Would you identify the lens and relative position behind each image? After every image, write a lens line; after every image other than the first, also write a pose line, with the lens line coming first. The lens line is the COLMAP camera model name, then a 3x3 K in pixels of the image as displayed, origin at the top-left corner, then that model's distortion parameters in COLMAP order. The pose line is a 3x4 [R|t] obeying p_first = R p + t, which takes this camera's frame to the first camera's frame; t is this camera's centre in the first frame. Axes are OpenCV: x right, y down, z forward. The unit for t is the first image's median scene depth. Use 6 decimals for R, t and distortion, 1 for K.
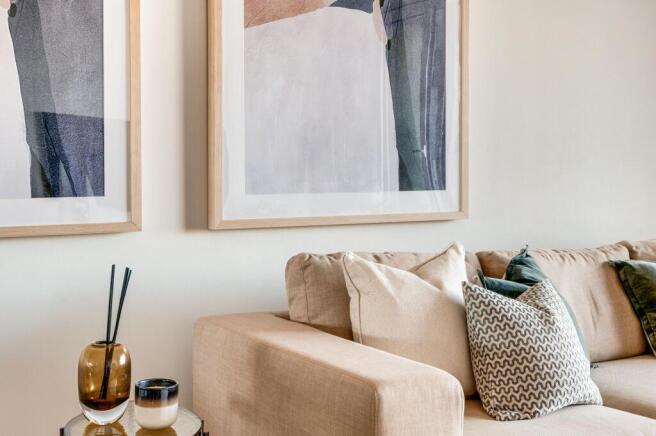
lens RADIAL K [[782.4, 0, 329.8], [0, 782.4, 178.1], [0, 0, 1]] dist [-0.075378, 0.000000]
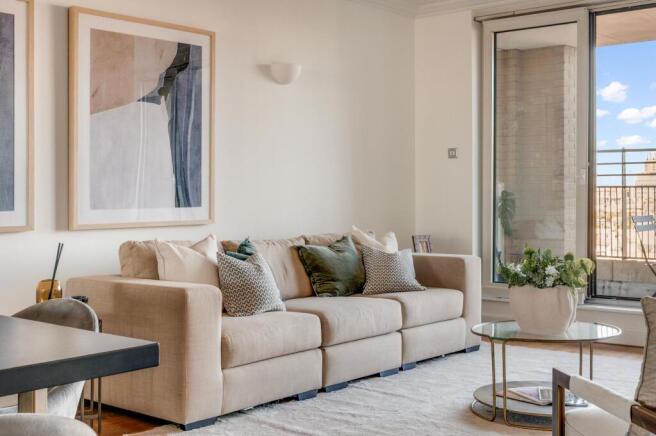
lens RADIAL K [[876.2, 0, 328.0], [0, 876.2, 216.5], [0, 0, 1]] dist [0.134573, 0.000000]
pose [[0.943122, -0.009029, 0.332325, -0.275265], [0.000889, 0.999696, 0.024638, -0.012039], [-0.332447, -0.022941, 0.942843, -1.085845]]
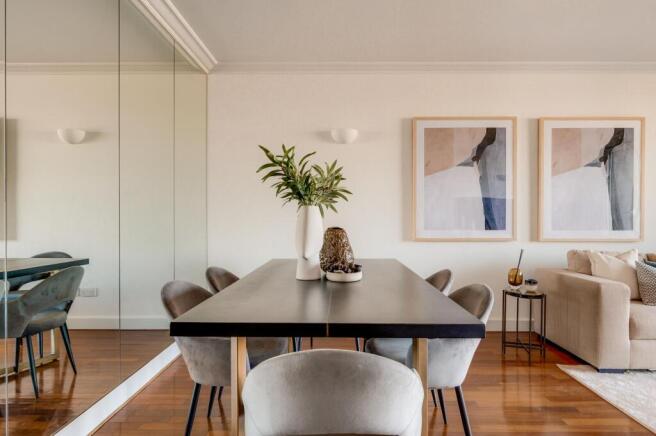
lens RADIAL K [[430.5, 0, 327.1], [0, 430.5, 215.5], [0, 0, 1]] dist [-0.001574, 0.001882]
pose [[0.863514, 0.004198, -0.504307, -0.018133], [-0.010142, 0.999908, -0.009041, -0.014013], [0.504222, 0.012922, 0.863477, -0.937978]]
